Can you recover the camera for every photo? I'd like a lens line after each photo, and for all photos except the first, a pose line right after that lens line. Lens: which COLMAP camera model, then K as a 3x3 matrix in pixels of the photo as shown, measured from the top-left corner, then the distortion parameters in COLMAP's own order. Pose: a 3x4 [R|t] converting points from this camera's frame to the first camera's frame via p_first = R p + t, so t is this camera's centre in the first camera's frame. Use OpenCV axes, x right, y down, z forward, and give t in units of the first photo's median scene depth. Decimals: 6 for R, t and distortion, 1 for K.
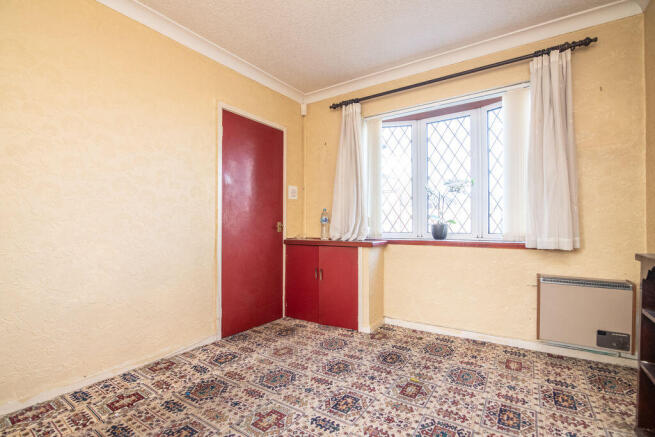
lens RADIAL K [[309.3, 0, 327.2], [0, 309.3, 221.0], [0, 0, 1]] dist [-0.012059, -0.000257]
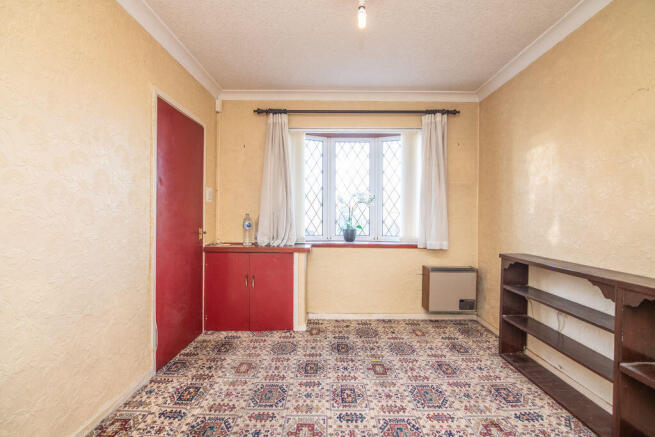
lens RADIAL K [[302.9, 0, 326.6], [0, 302.9, 215.1], [0, 0, 1]] dist [-0.012018, 0.000137]
pose [[0.829838, 0.006600, 0.557965, -0.421359], [-0.017698, 0.999738, 0.014495, -0.067201], [-0.557724, -0.021904, 0.829738, 0.075993]]
